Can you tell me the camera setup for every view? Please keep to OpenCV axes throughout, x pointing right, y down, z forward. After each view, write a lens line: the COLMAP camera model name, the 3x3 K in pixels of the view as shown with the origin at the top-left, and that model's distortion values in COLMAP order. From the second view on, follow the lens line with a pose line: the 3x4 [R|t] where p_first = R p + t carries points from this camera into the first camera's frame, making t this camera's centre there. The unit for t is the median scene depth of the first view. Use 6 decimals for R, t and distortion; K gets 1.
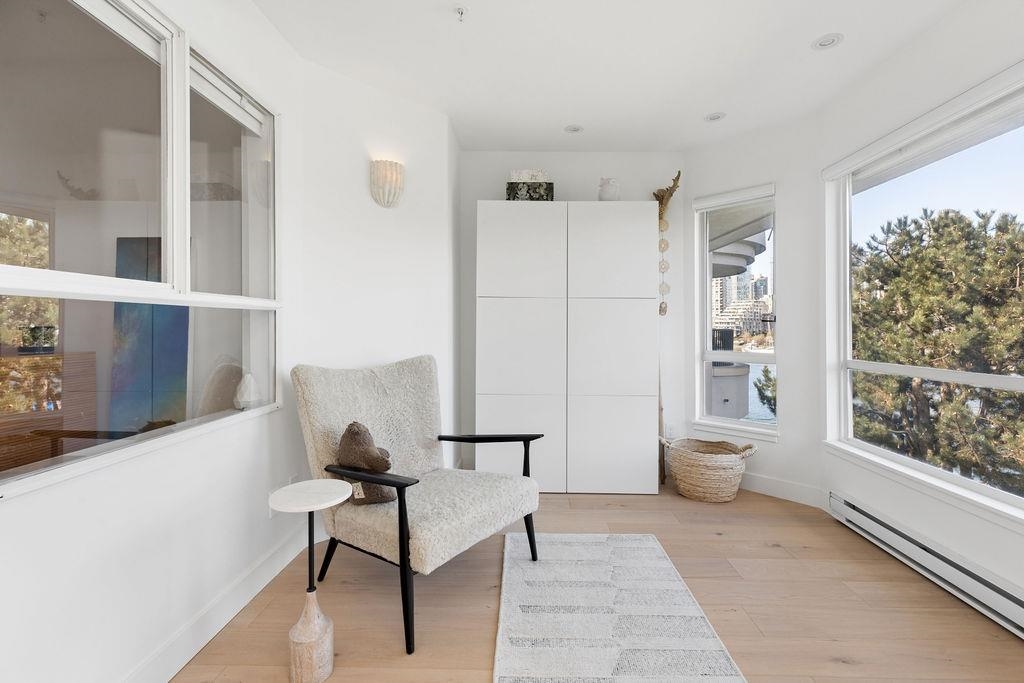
lens RADIAL K [[466.3, 0, 519.6], [0, 466.3, 324.3], [0, 0, 1]] dist [0.000499, -0.000322]
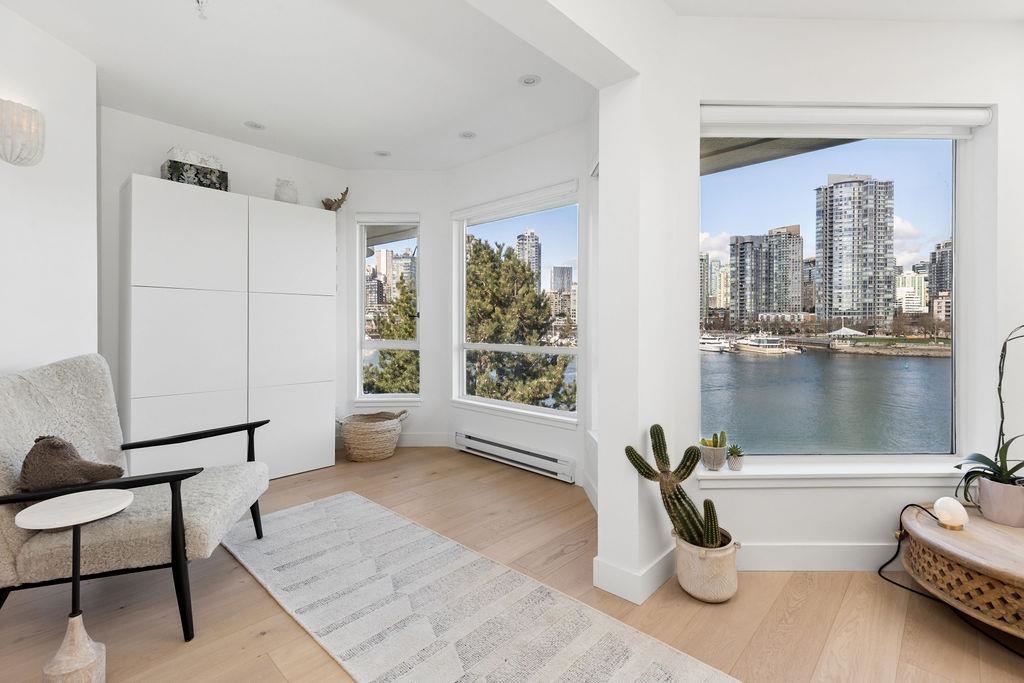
lens RADIAL K [[466.3, 0, 519.6], [0, 466.3, 324.3], [0, 0, 1]] dist [0.000499, -0.000322]
pose [[0.660359, -0.004775, 0.750935, -0.256799], [-0.004640, 0.999935, 0.010439, 0.000157], [-0.750936, -0.010378, 0.660293, -0.102784]]
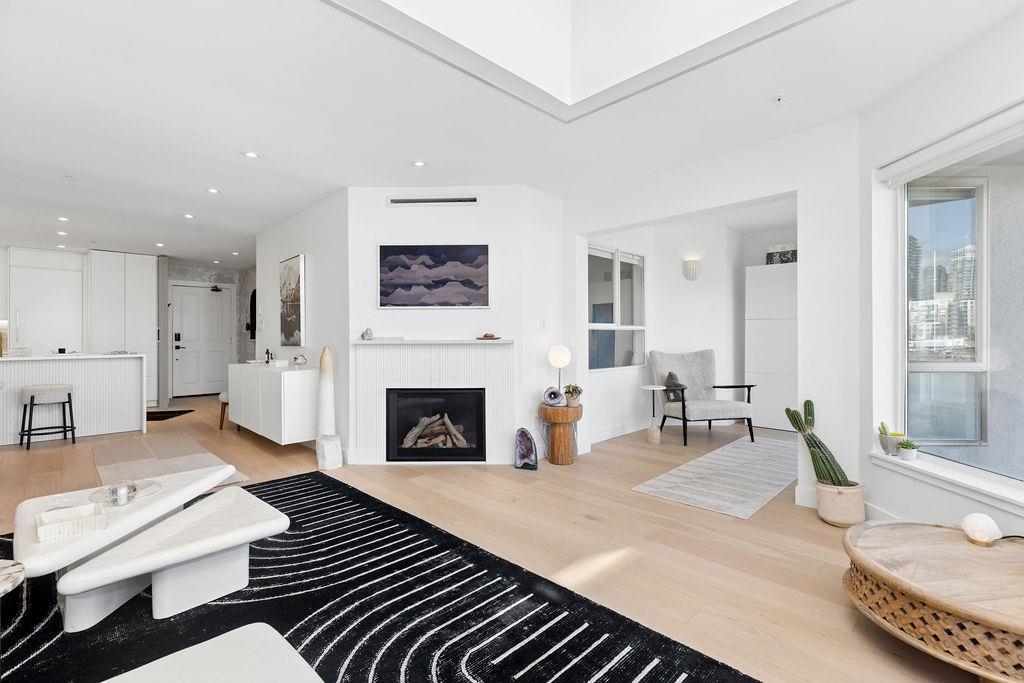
lens RADIAL K [[458.5, 0, 512.0], [0, 458.5, 341.5], [0, 0, 1]] dist [0.000946, -0.000273]
pose [[0.709090, 0.003409, -0.705109, 0.512264], [0.007937, 0.999886, 0.012816, -0.003139], [0.705073, -0.014684, 0.708983, -0.904552]]
